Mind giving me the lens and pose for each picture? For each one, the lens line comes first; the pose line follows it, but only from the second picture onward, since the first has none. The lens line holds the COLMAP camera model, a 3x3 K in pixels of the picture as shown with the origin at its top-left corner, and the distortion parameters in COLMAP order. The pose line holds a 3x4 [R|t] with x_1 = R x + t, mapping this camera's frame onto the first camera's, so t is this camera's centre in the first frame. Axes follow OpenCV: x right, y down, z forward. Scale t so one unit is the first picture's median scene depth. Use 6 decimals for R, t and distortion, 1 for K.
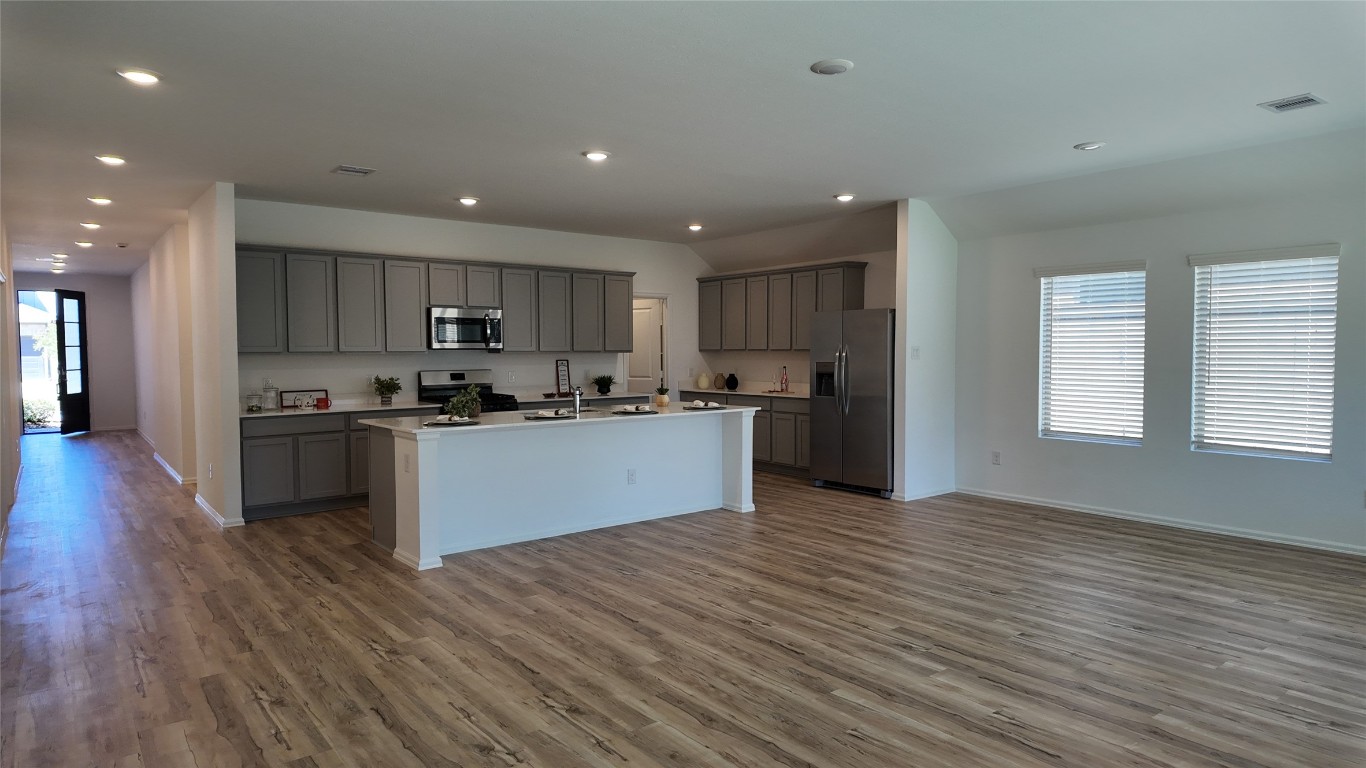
lens RADIAL K [[802.2, 0, 685.3], [0, 802.2, 383.4], [0, 0, 1]] dist [0.107135, -0.153447]
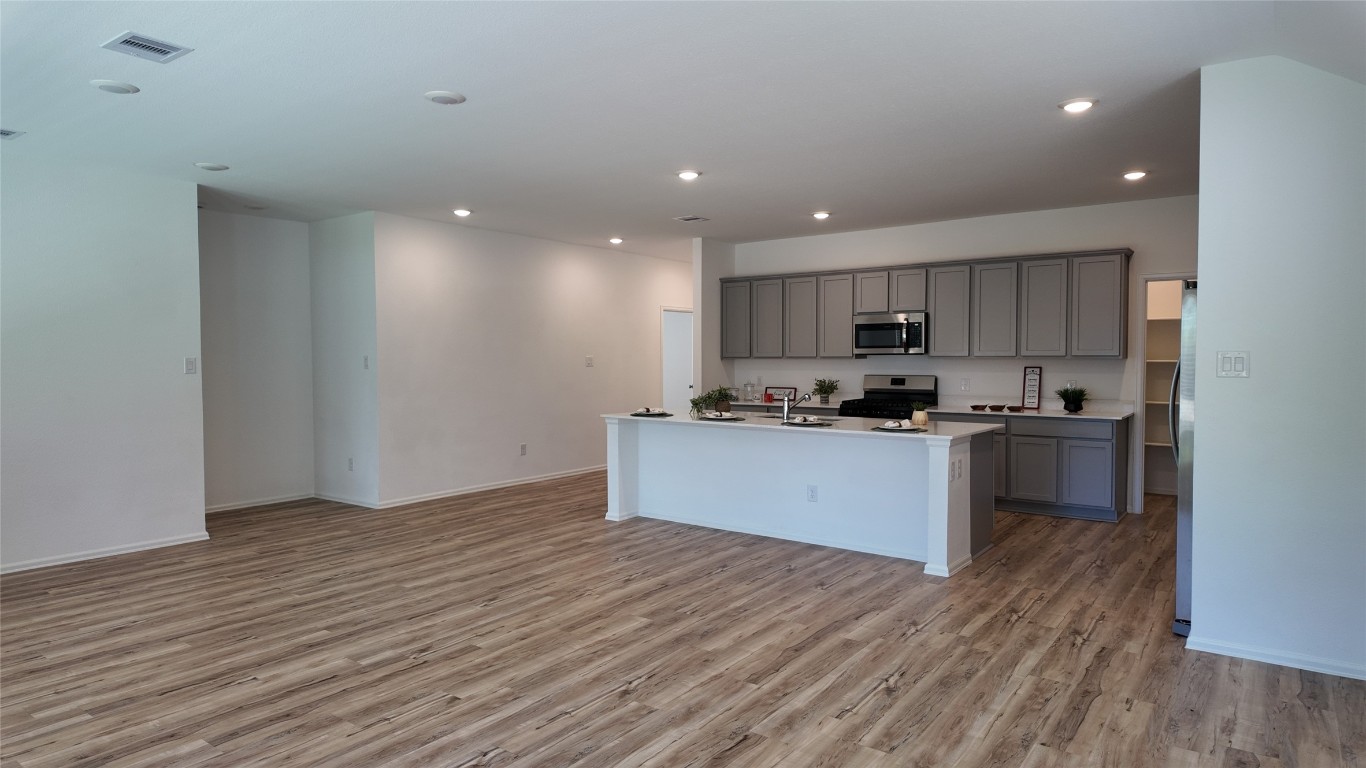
lens RADIAL K [[802.2, 0, 685.3], [0, 802.2, 383.4], [0, 0, 1]] dist [0.107135, -0.153447]
pose [[0.252140, 0.036805, -0.966990, 1.130001], [-0.038499, 0.998867, 0.027980, -0.043749], [0.966925, 0.030173, 0.253272, 0.893047]]
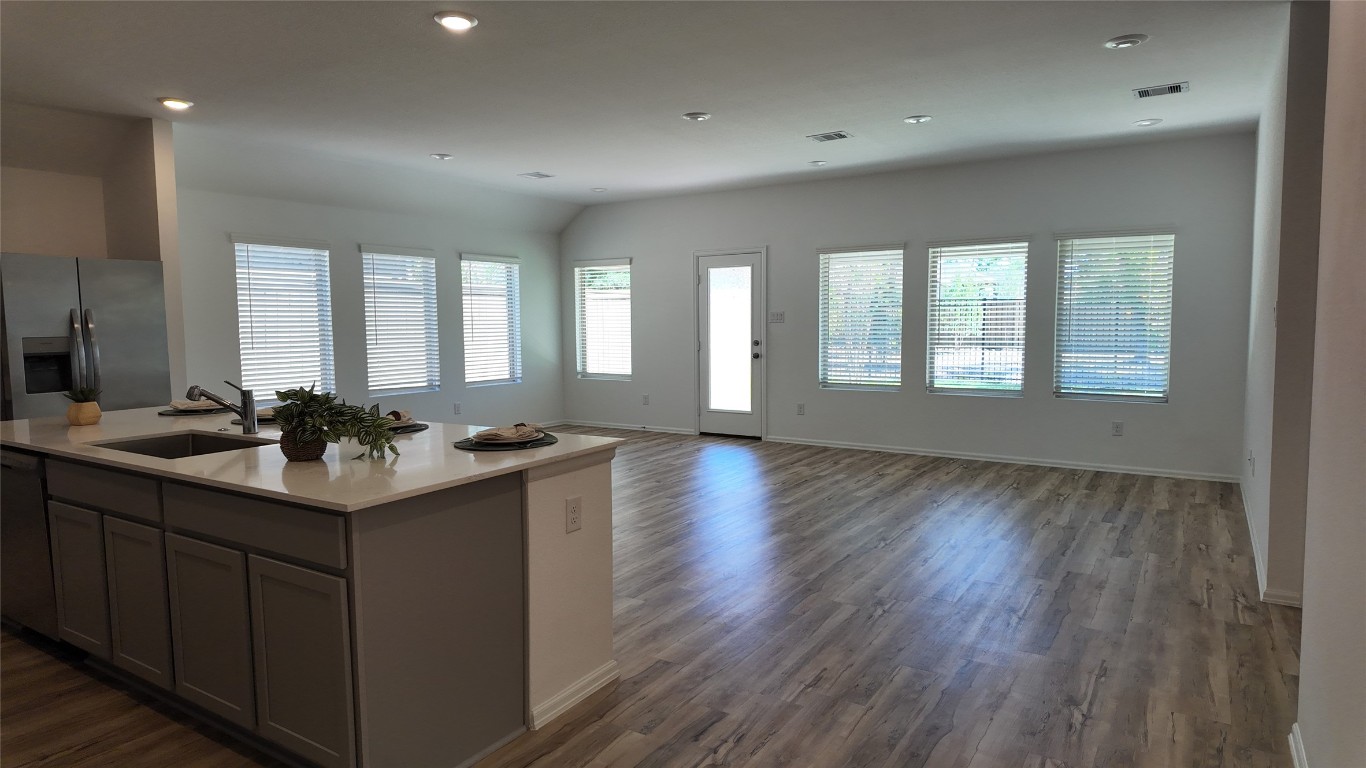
lens RADIAL K [[790.0, 0, 683.0], [0, 790.0, 384.0], [0, 0, 1]] dist [0.041387, -0.143634]
pose [[-0.331071, -0.069945, 0.941010, -1.006605], [0.047966, 0.994712, 0.090812, -0.037304], [-0.942386, 0.075201, -0.325966, 1.298565]]
